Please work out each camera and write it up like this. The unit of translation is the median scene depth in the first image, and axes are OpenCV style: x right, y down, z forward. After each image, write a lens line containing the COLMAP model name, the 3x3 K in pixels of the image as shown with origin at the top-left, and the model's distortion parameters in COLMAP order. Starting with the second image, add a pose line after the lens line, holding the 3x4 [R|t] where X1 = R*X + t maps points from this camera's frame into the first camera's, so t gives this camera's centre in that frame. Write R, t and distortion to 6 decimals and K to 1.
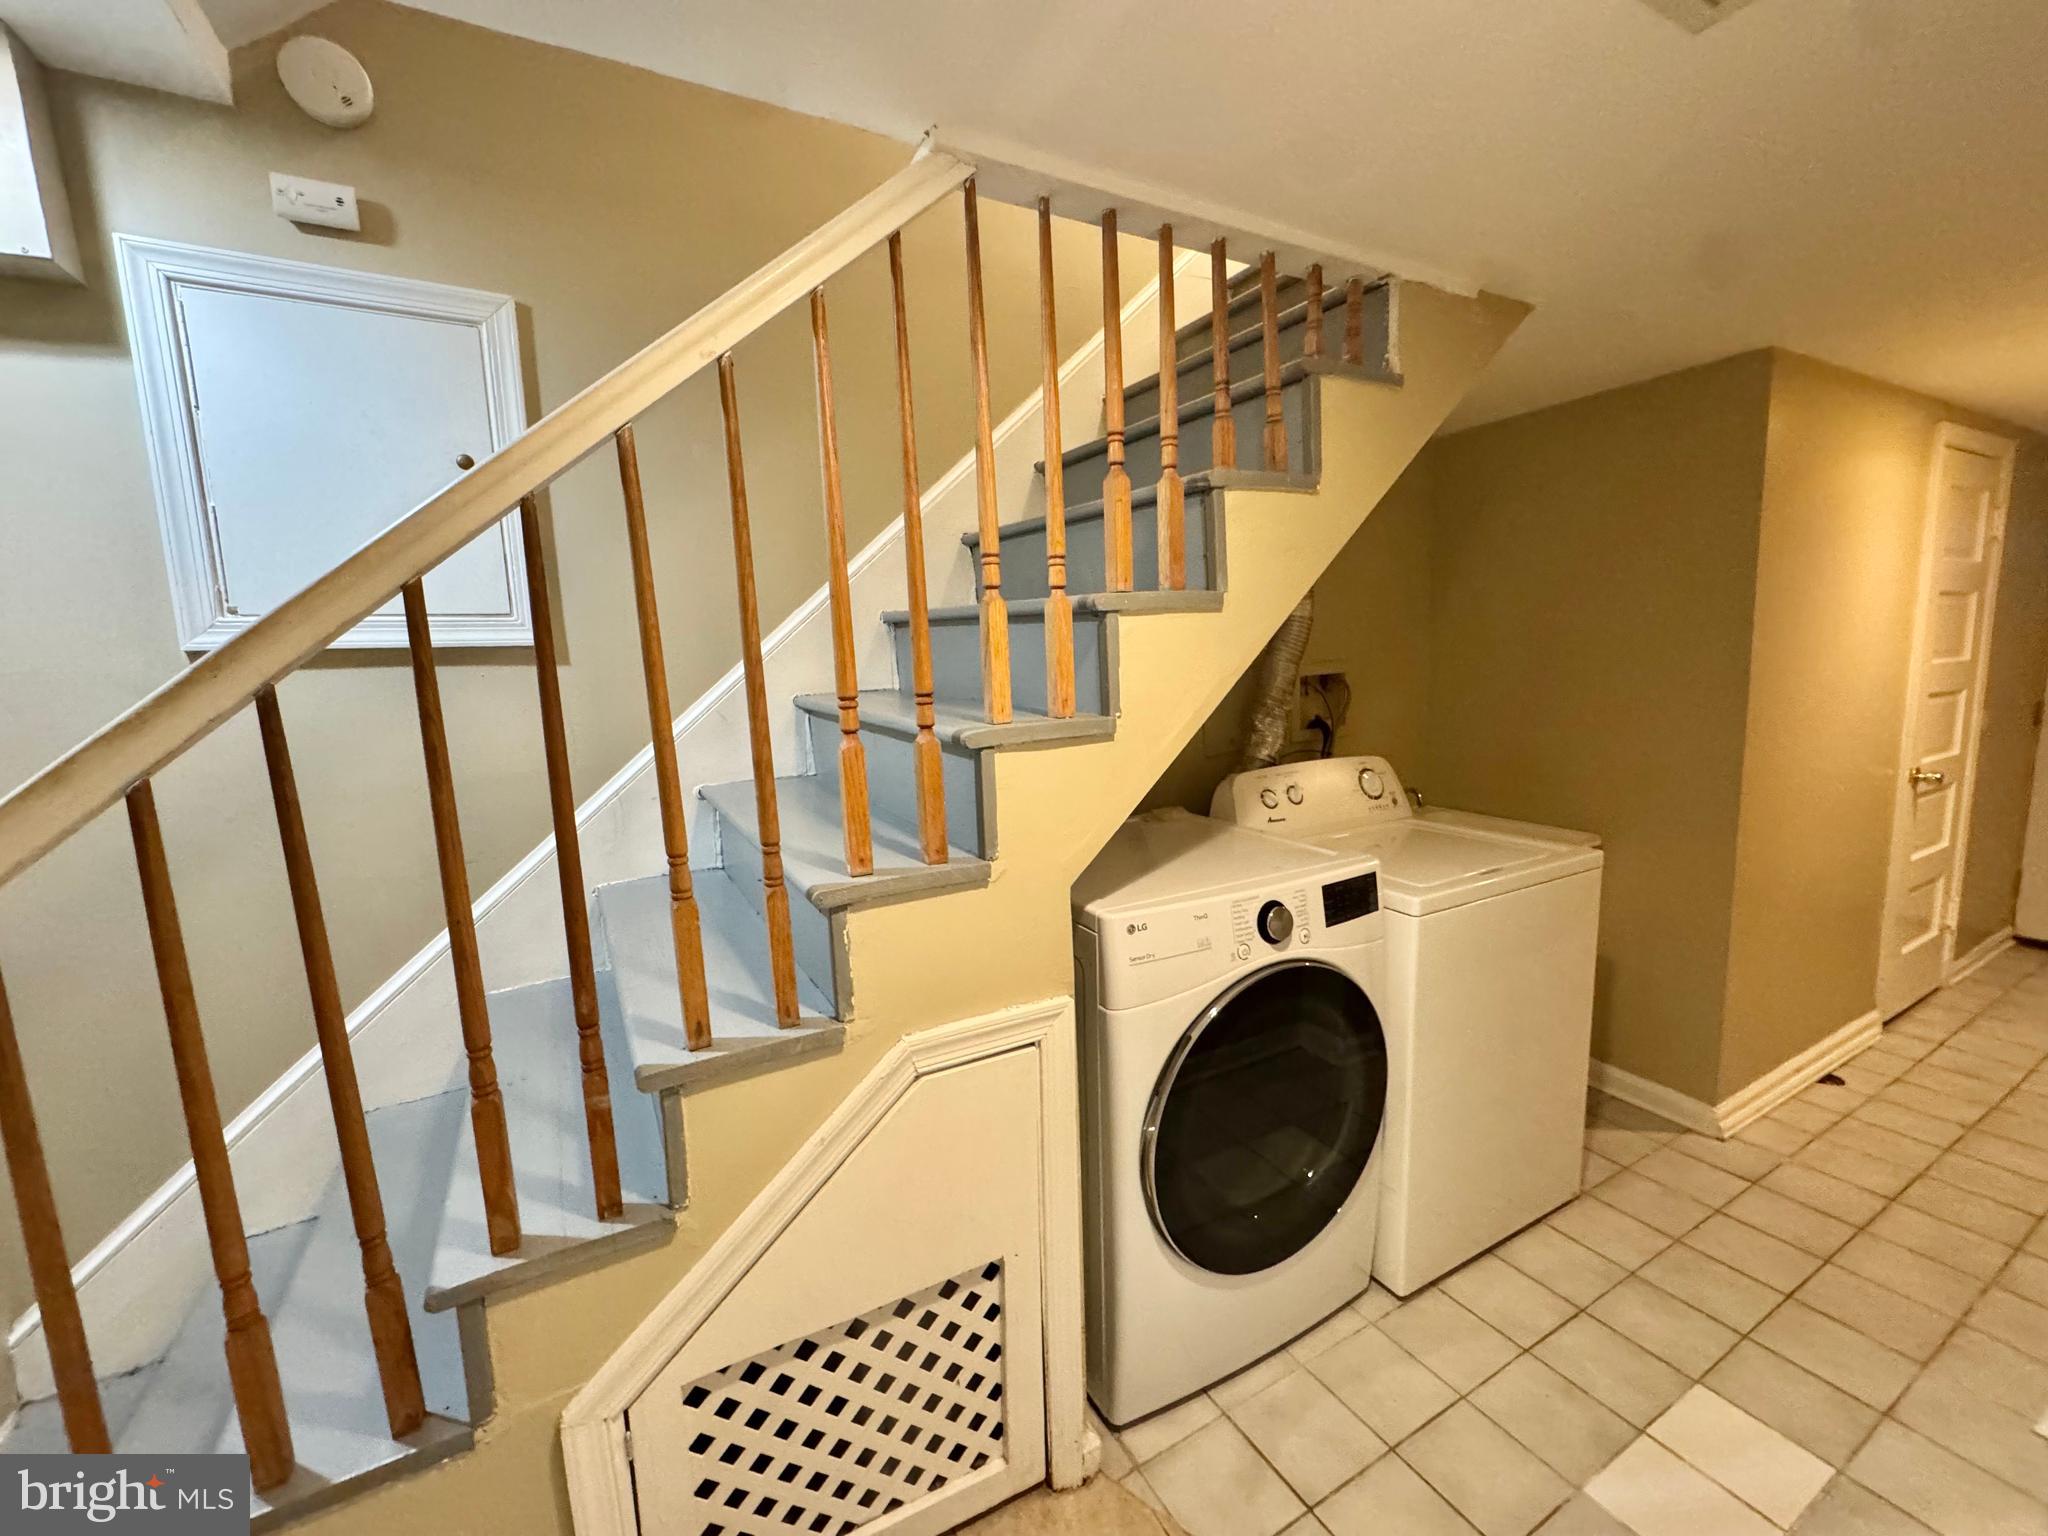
lens RADIAL K [[815.8, 0, 1024.0], [0, 815.8, 768.0], [0, 0, 1]] dist [-0.001737, -0.000235]
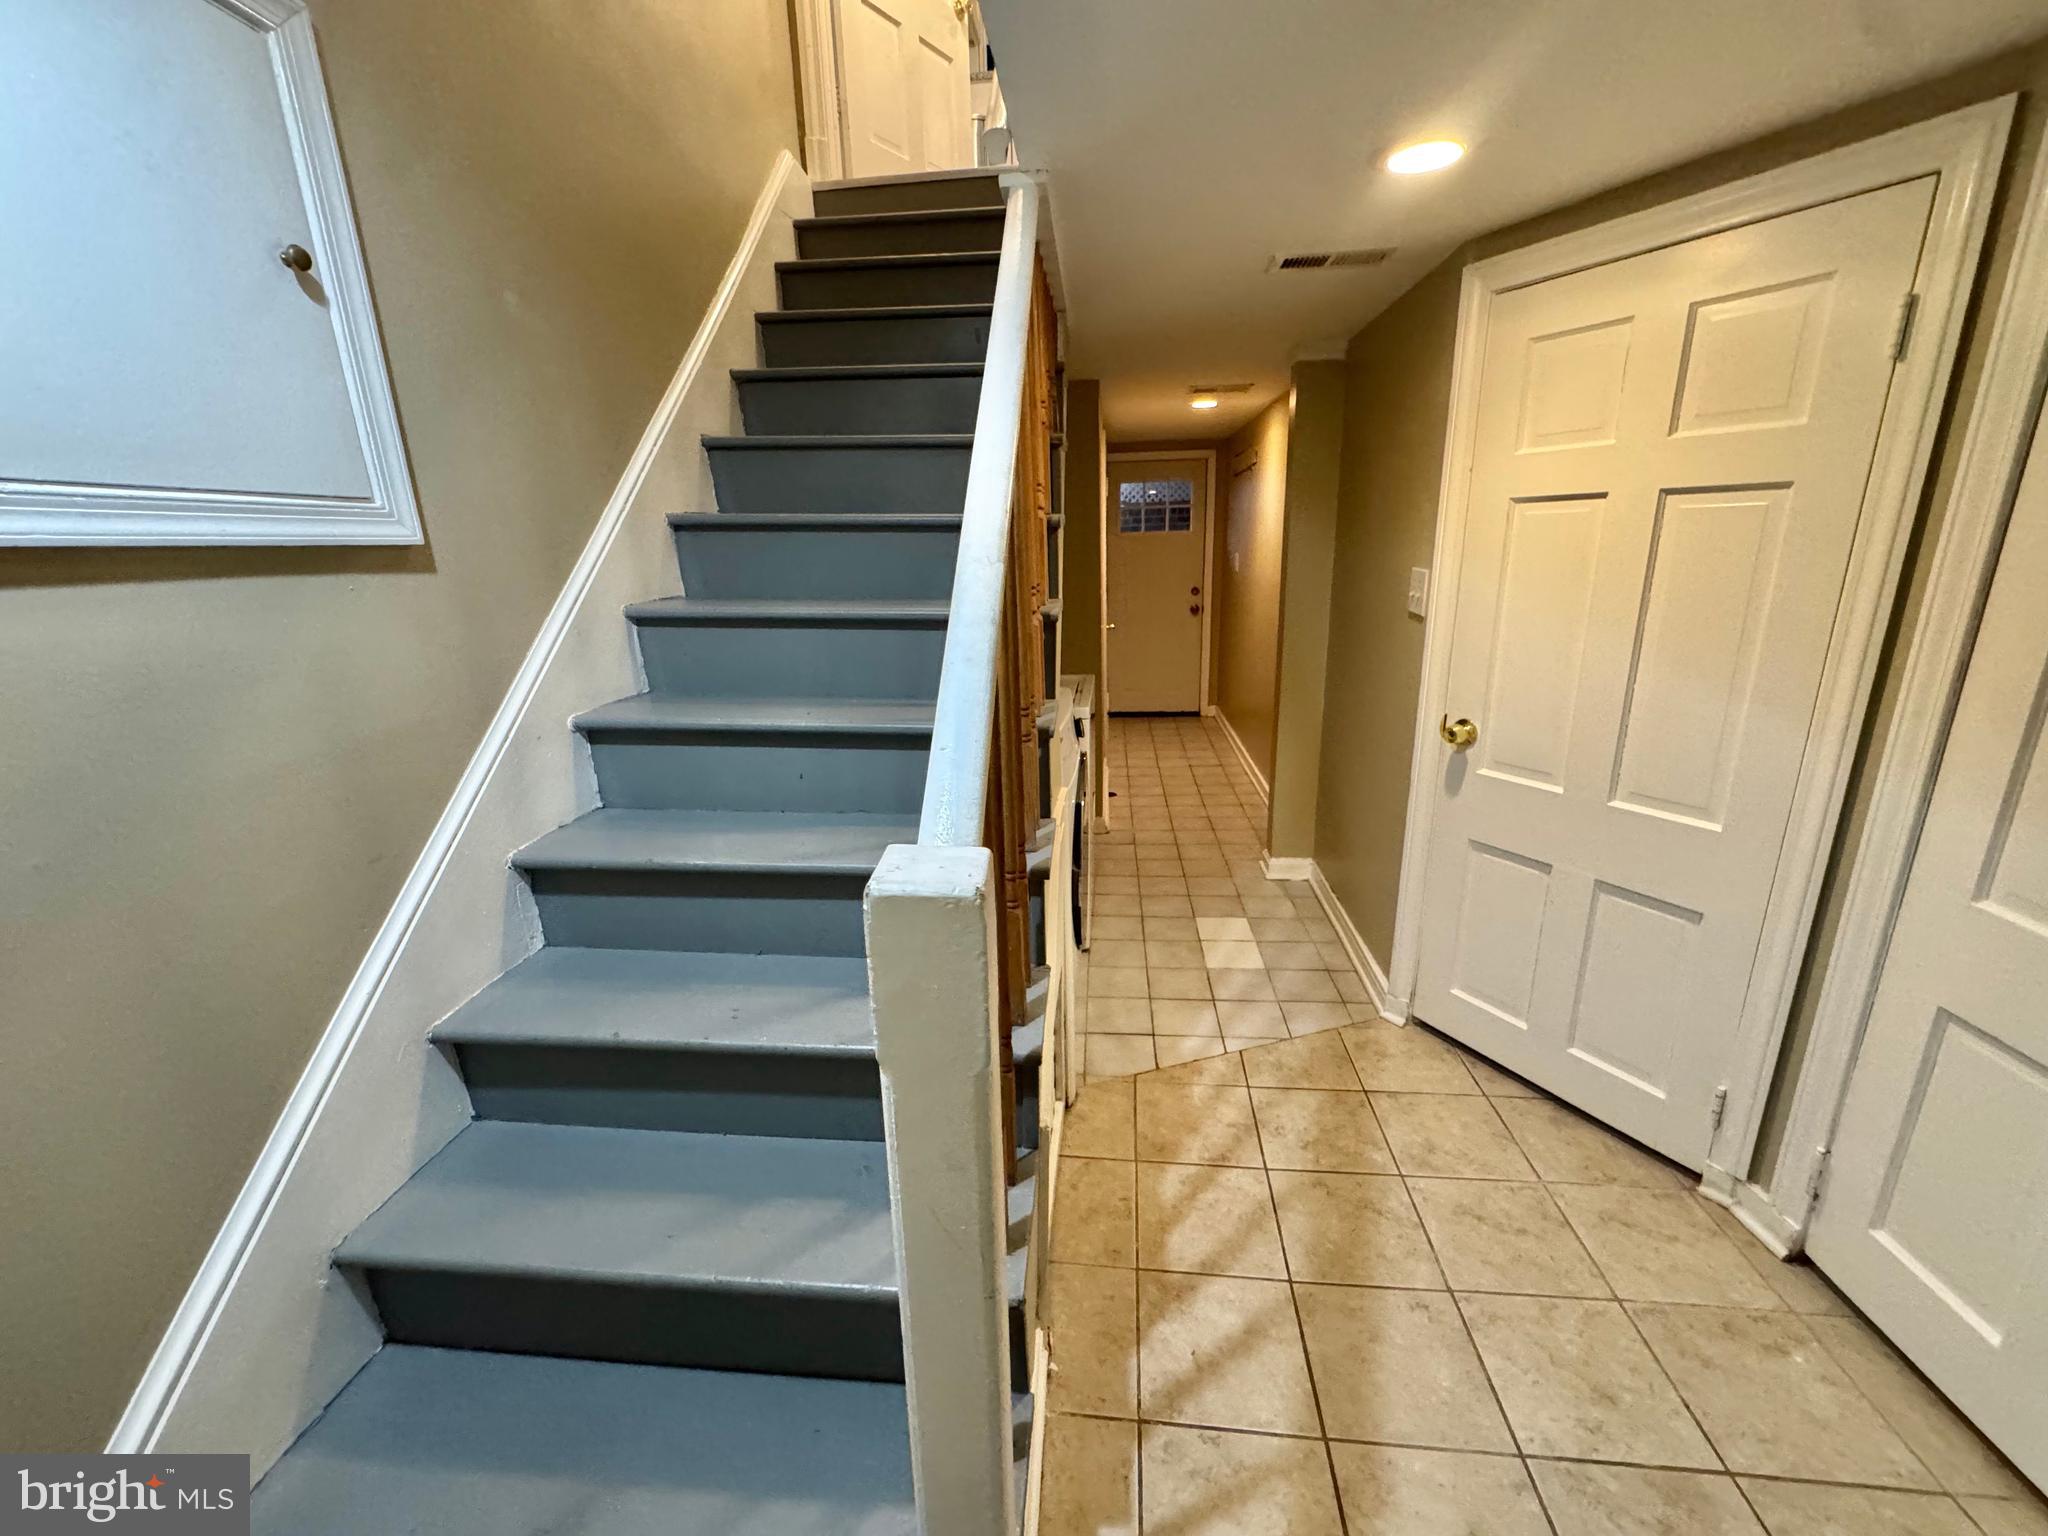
lens RADIAL K [[815.8, 0, 1024.0], [0, 815.8, 768.0], [0, 0, 1]] dist [-0.001737, -0.000235]
pose [[0.562438, -0.204270, 0.801210, -0.795306], [0.118595, 0.978914, 0.166323, -0.010474], [-0.818290, 0.001473, 0.574804, 0.127657]]
